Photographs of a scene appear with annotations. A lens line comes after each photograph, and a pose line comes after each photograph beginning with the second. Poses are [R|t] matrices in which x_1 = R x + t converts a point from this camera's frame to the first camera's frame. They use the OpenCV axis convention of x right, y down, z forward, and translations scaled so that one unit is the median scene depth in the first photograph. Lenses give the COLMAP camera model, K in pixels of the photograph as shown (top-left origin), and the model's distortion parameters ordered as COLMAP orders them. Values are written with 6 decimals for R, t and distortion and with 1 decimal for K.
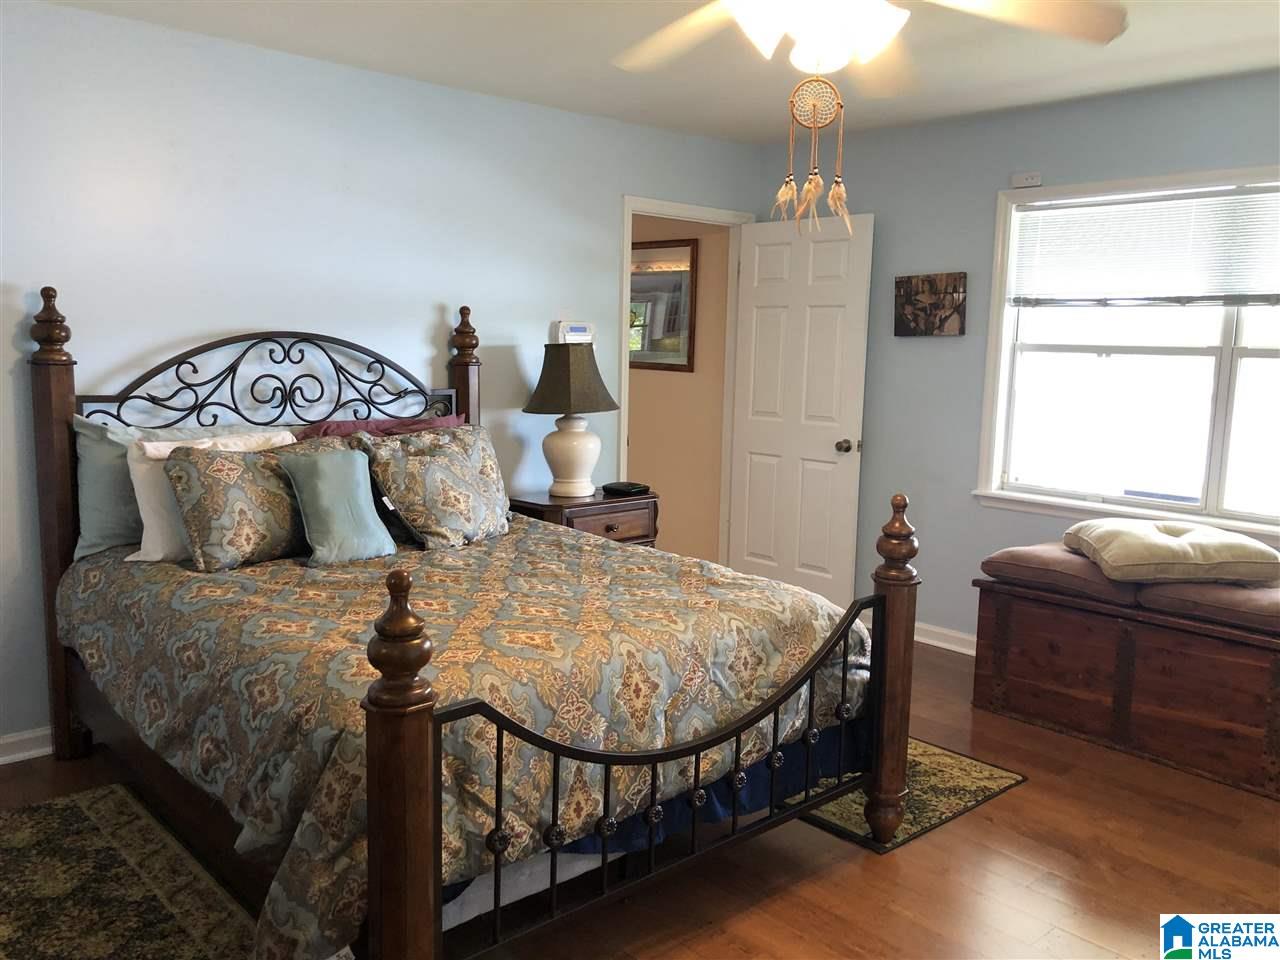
lens RADIAL K [[1063.2, 0, 640.0], [0, 1063.2, 480.0], [0, 0, 1]] dist [0.008714, -0.000583]
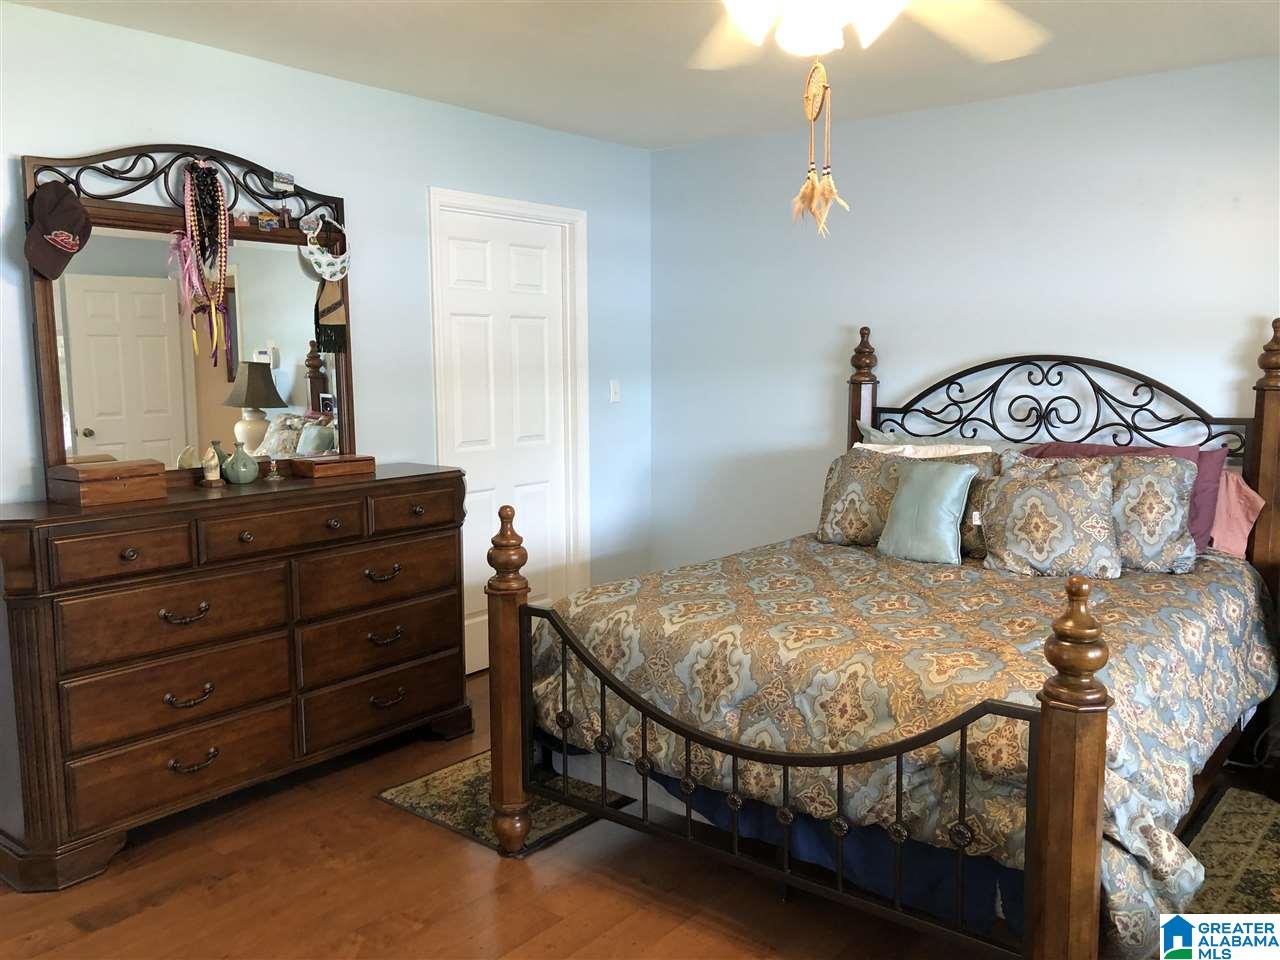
lens RADIAL K [[1047.3, 0, 629.4], [0, 1047.3, 481.9], [0, 0, 1]] dist [0.040145, -0.032350]
pose [[0.133930, 0.098525, -0.986081, 0.692832], [-0.125099, 0.988766, 0.081802, -0.052512], [0.983063, 0.112402, 0.144751, 0.491935]]
